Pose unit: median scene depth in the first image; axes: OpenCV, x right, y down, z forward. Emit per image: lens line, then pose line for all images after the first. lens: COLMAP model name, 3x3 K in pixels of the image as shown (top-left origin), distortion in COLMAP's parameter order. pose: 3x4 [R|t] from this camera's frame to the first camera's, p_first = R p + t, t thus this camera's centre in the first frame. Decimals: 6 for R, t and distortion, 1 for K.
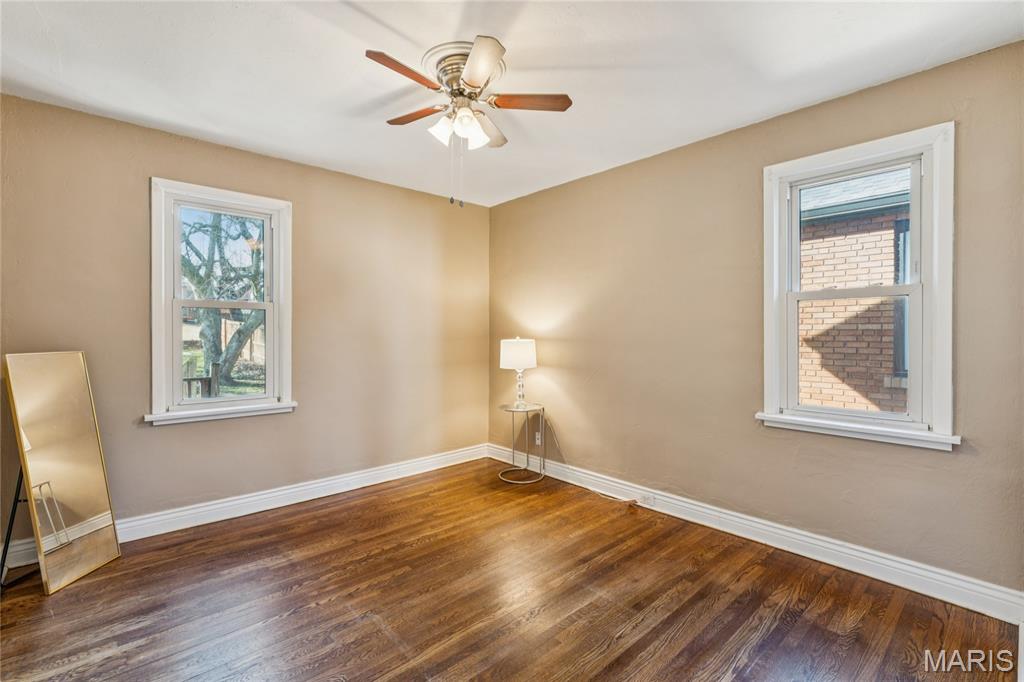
lens RADIAL K [[455.5, 0, 512.4], [0, 455.5, 336.4], [0, 0, 1]] dist [-0.005120, 0.001551]
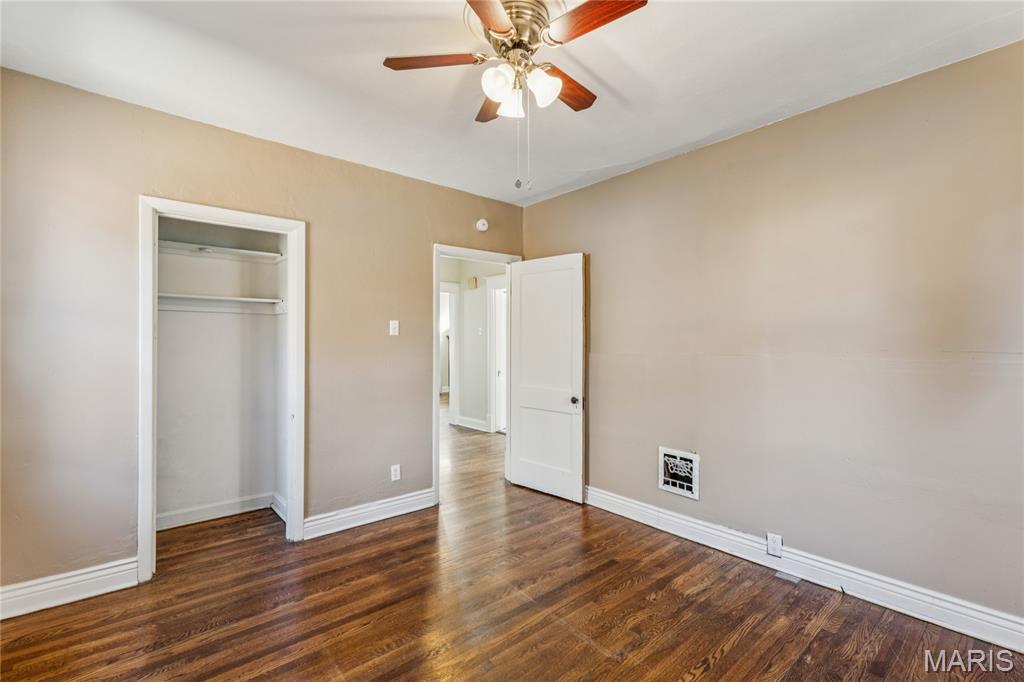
lens RADIAL K [[455.5, 0, 511.1], [0, 455.5, 340.2], [0, 0, 1]] dist [-0.005120, 0.001551]
pose [[-0.999286, -0.003619, 0.037614, -0.142649], [-0.003362, 0.999971, 0.006895, -0.021317], [-0.037637, 0.006764, -0.999269, 1.988317]]
